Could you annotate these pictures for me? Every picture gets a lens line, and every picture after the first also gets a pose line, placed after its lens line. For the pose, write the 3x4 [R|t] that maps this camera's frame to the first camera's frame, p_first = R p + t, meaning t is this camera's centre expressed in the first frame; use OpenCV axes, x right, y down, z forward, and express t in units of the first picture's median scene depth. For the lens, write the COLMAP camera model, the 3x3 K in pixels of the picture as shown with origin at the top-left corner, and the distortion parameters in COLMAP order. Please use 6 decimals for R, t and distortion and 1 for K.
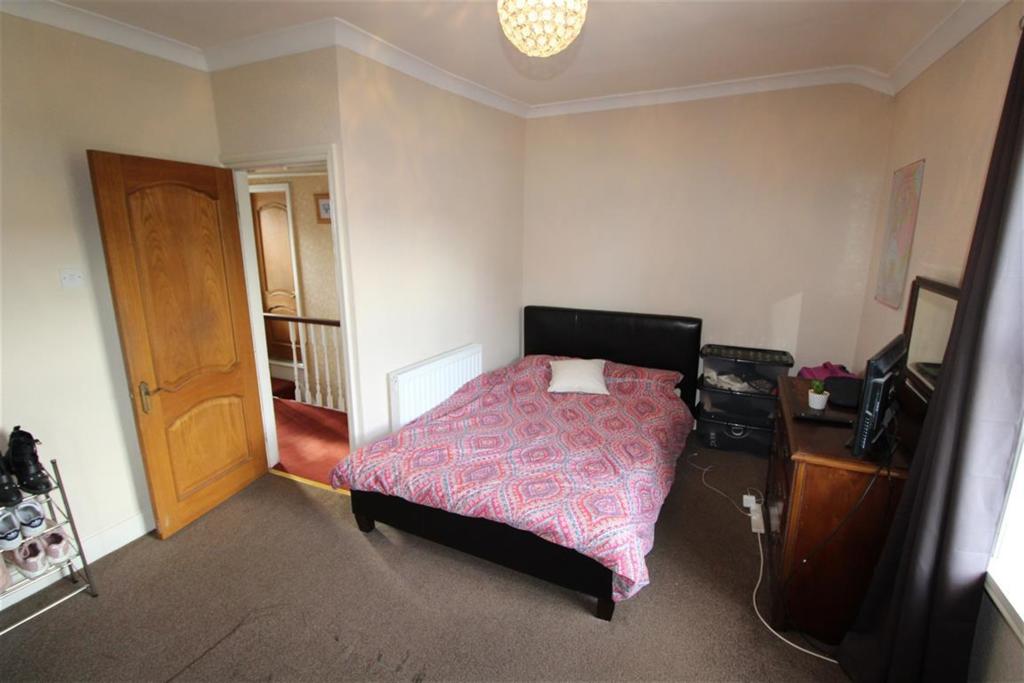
lens RADIAL K [[488.1, 0, 507.8], [0, 488.1, 340.4], [0, 0, 1]] dist [-0.009898, -0.000981]
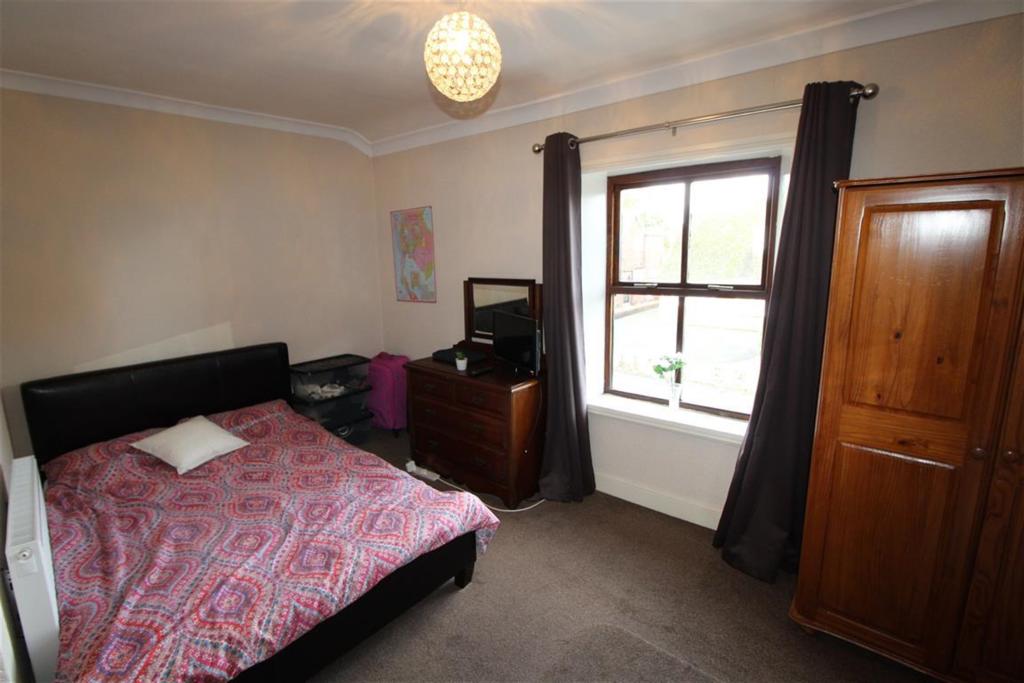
lens RADIAL K [[488.1, 0, 509.3], [0, 488.1, 341.9], [0, 0, 1]] dist [-0.009898, -0.000981]
pose [[0.221238, -0.185320, 0.957450, -0.656916], [0.238351, 0.962279, 0.131178, -0.091561], [-0.945644, 0.199188, 0.257063, 0.414130]]
